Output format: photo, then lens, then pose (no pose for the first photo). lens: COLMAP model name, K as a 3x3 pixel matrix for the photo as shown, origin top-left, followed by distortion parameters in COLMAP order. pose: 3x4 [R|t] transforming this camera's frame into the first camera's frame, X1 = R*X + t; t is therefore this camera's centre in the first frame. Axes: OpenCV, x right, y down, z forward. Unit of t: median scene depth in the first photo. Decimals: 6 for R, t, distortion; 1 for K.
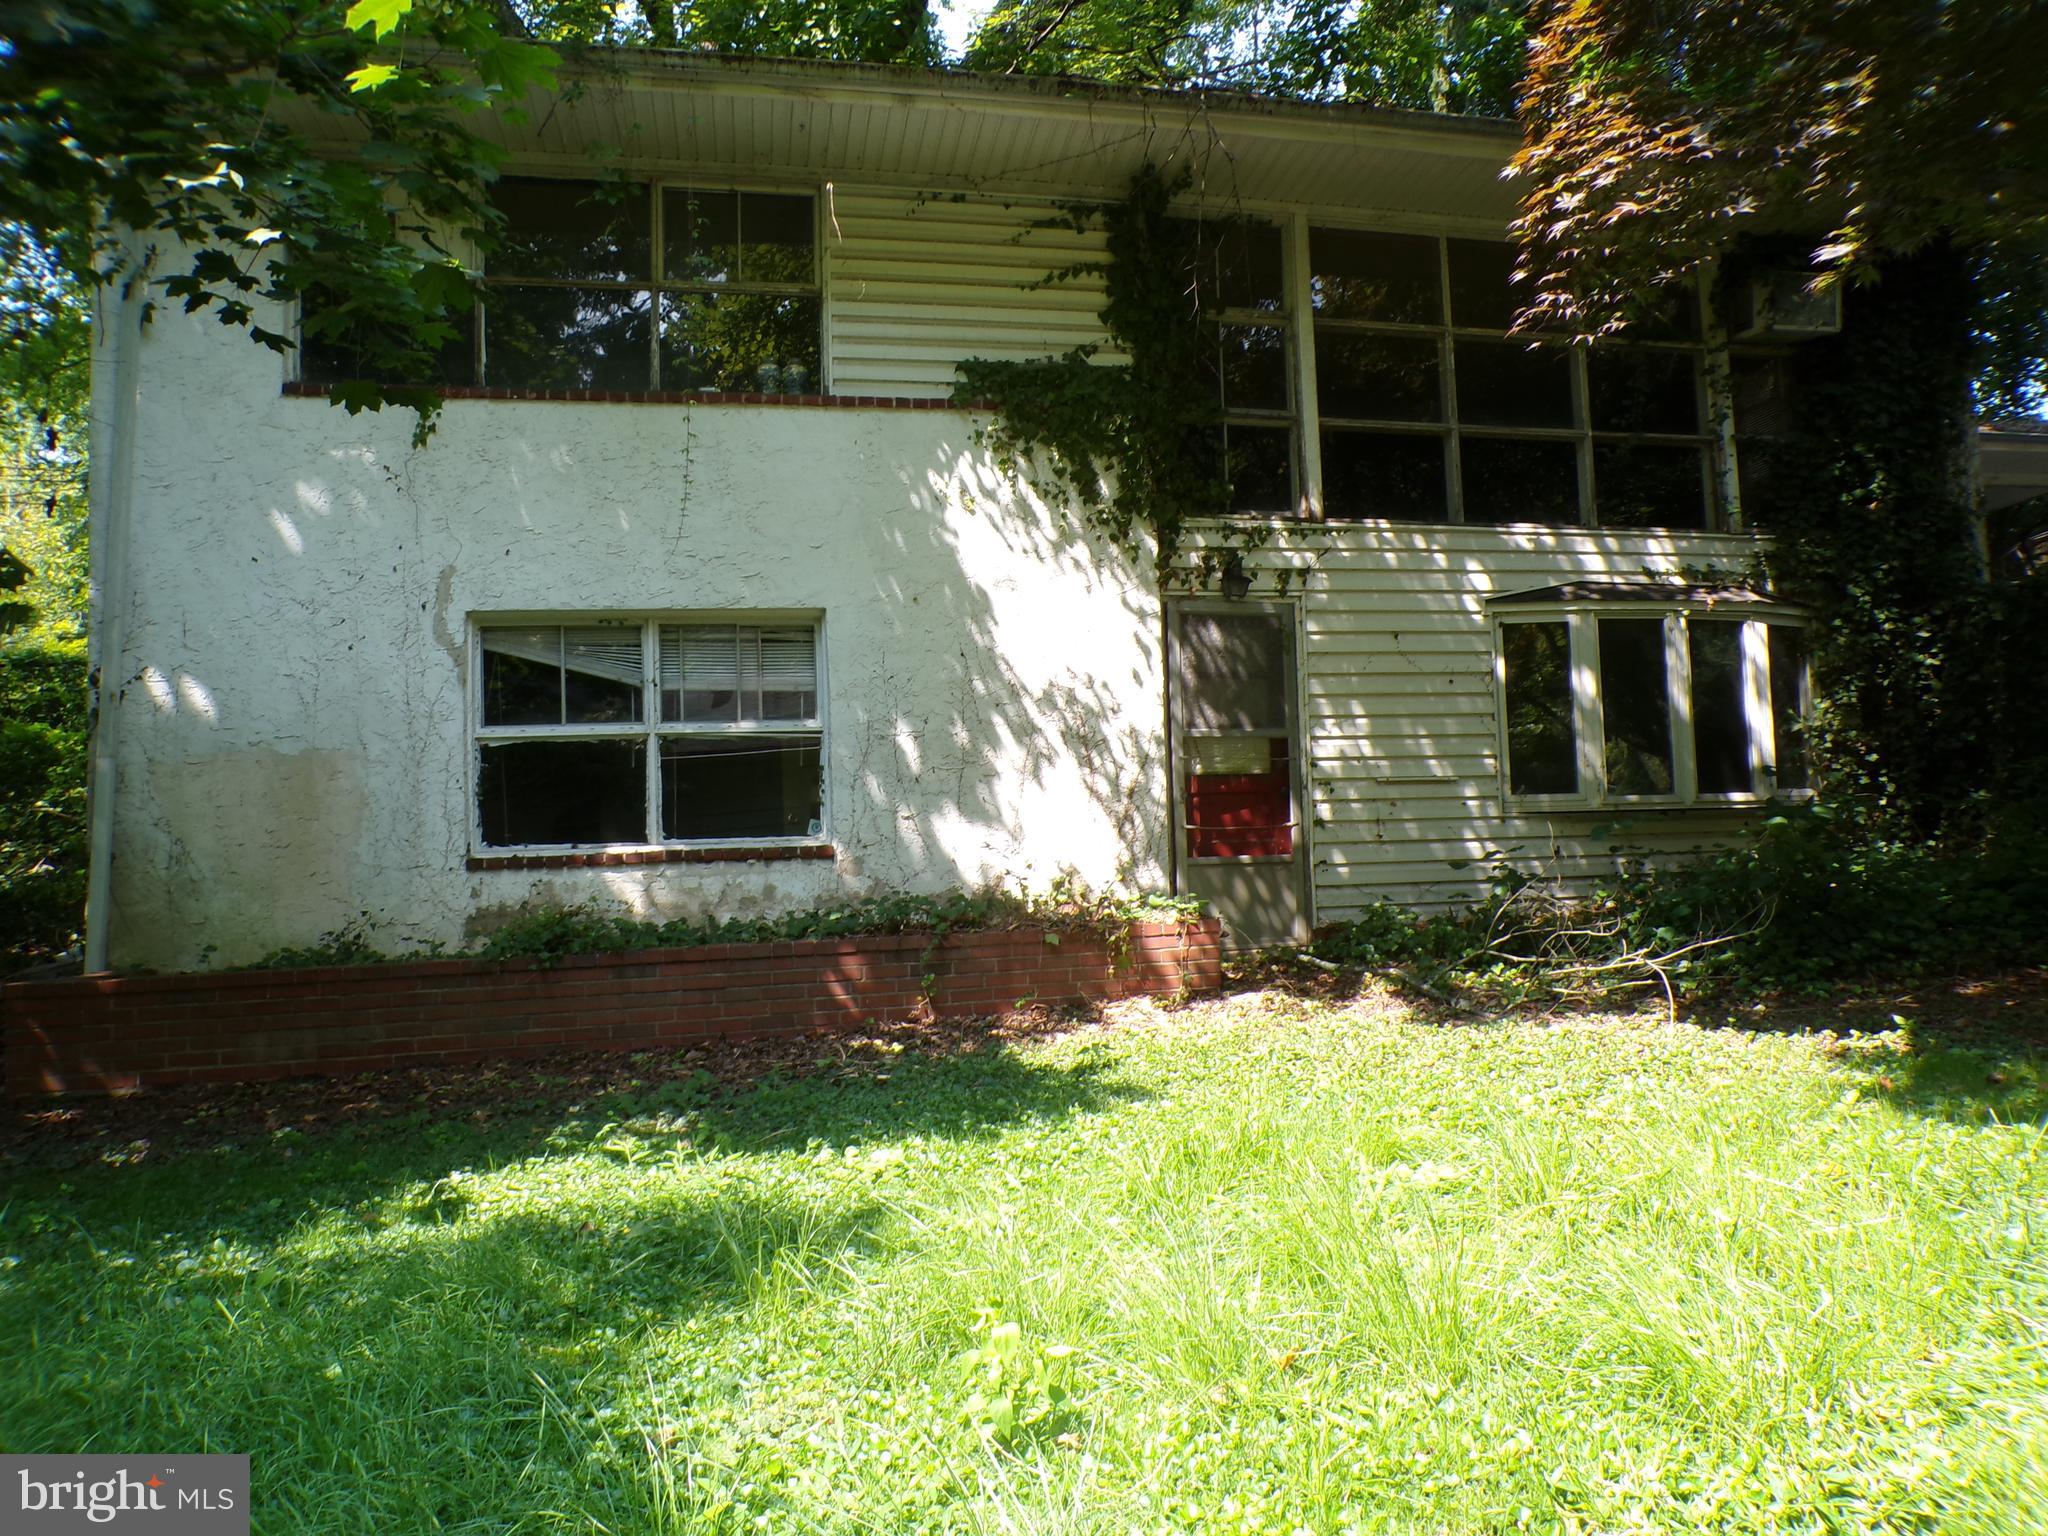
lens RADIAL K [[1388.4, 0, 1032.9], [0, 1388.4, 773.0], [0, 0, 1]] dist [-0.074350, 0.001534]
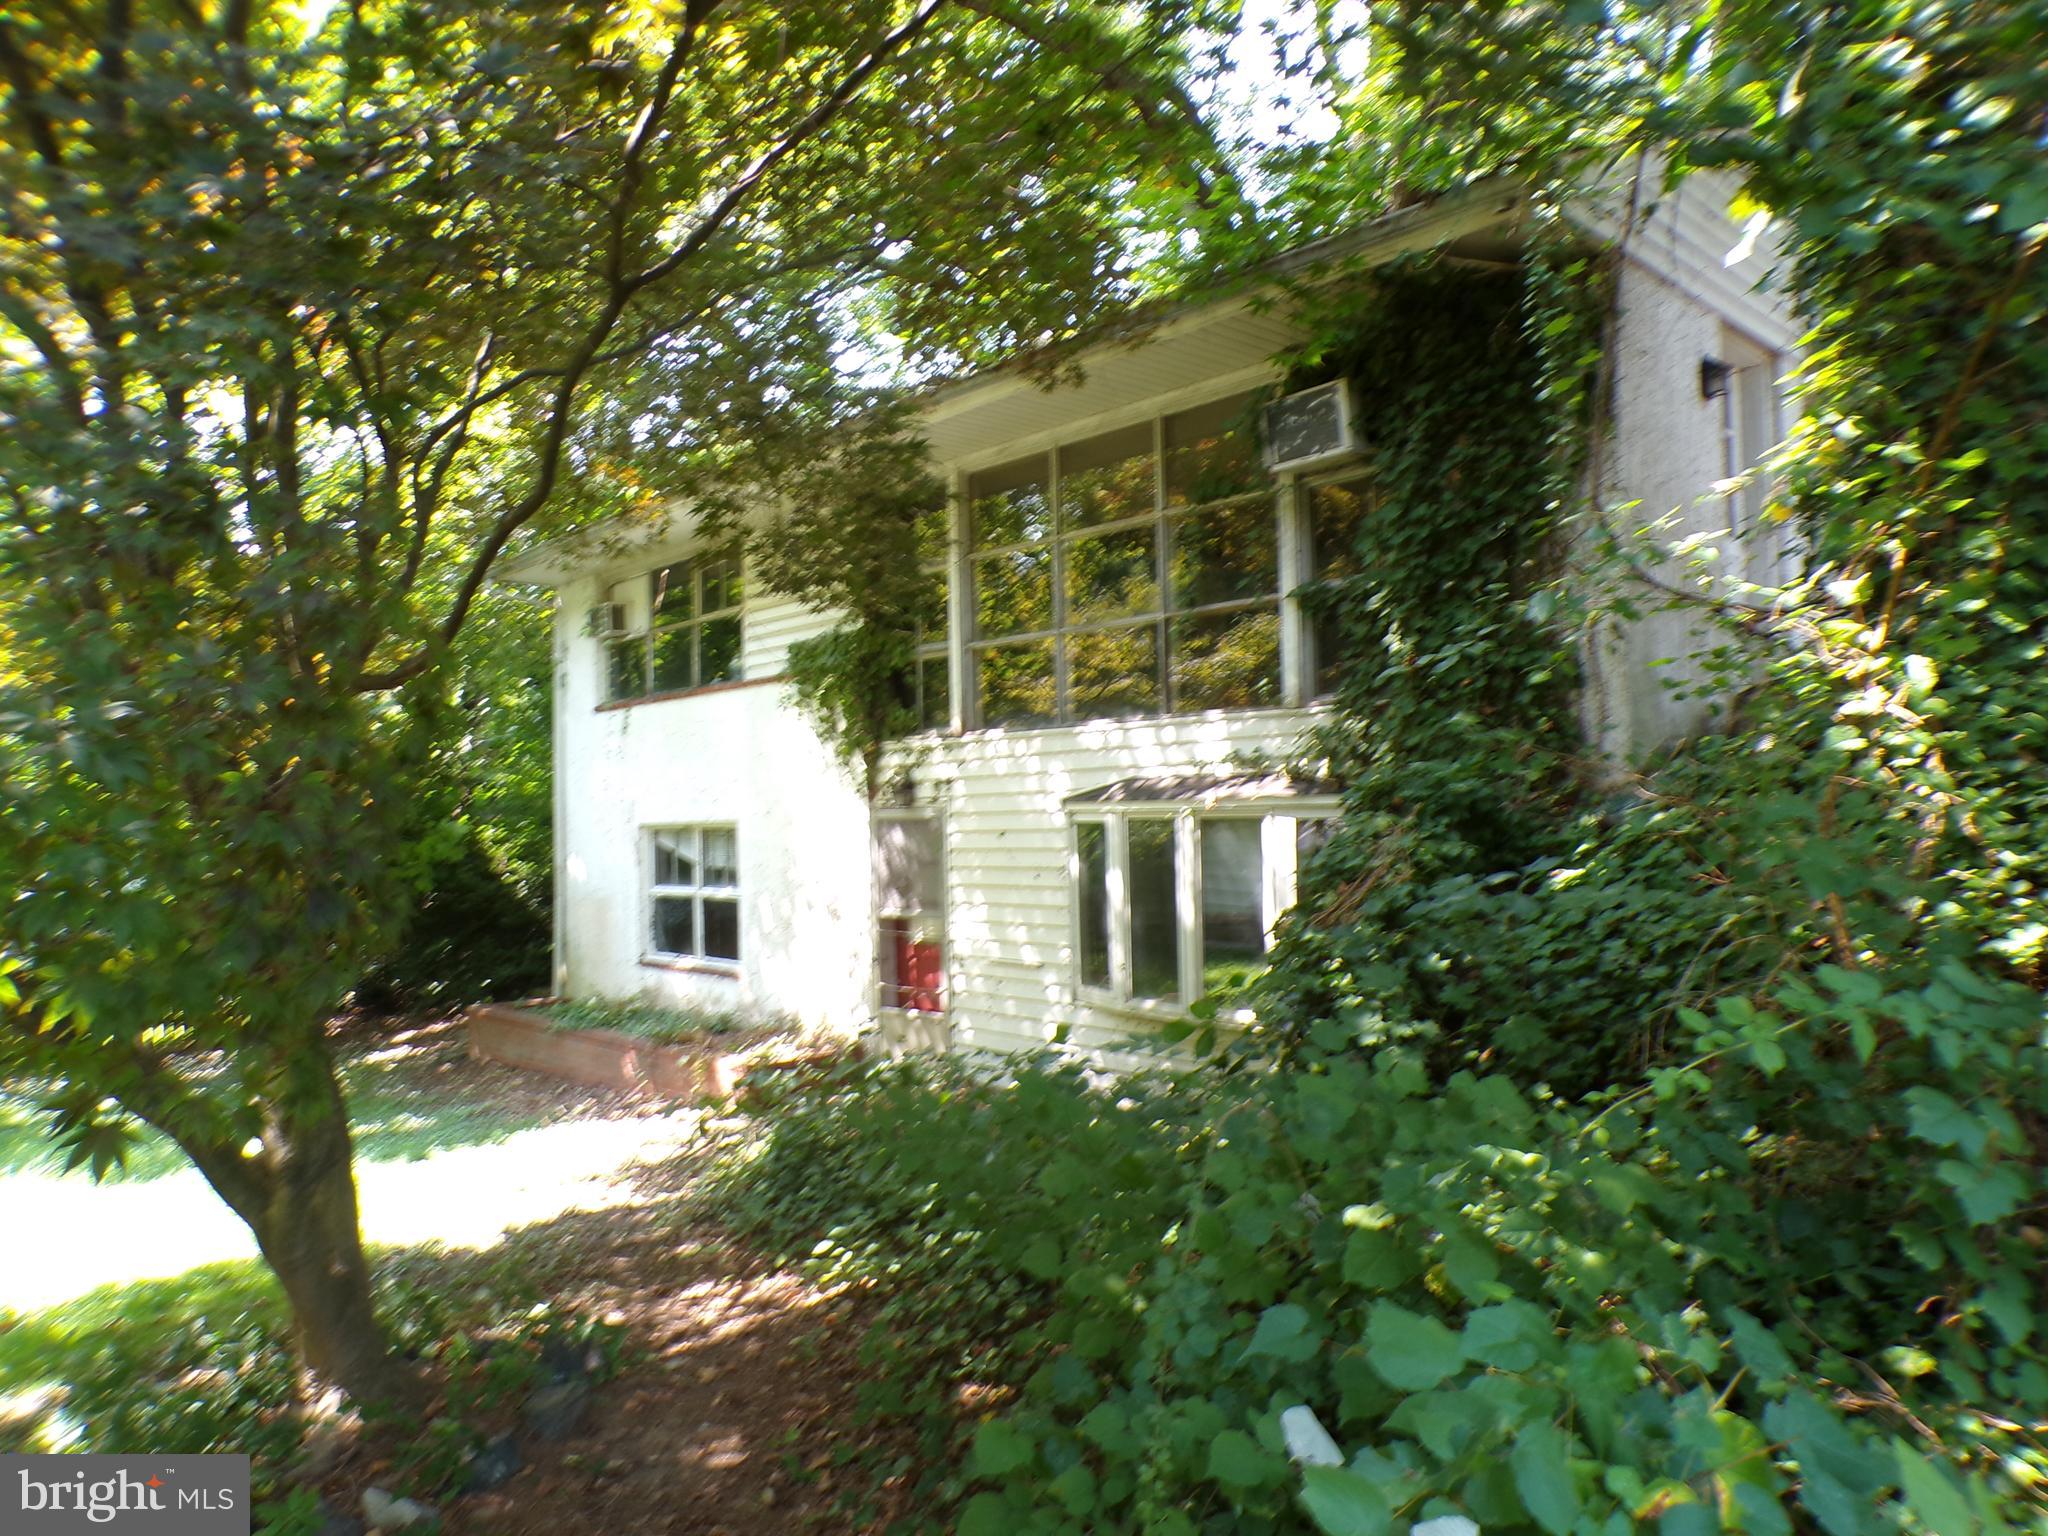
lens RADIAL K [[1388.4, 0, 1032.9], [0, 1388.4, 773.0], [0, 0, 1]] dist [-0.074350, 0.001534]
pose [[0.521396, -0.012135, -0.853228, 1.263278], [0.037083, 0.999276, 0.008449, -0.160972], [0.852508, -0.036046, 0.521469, 0.441355]]
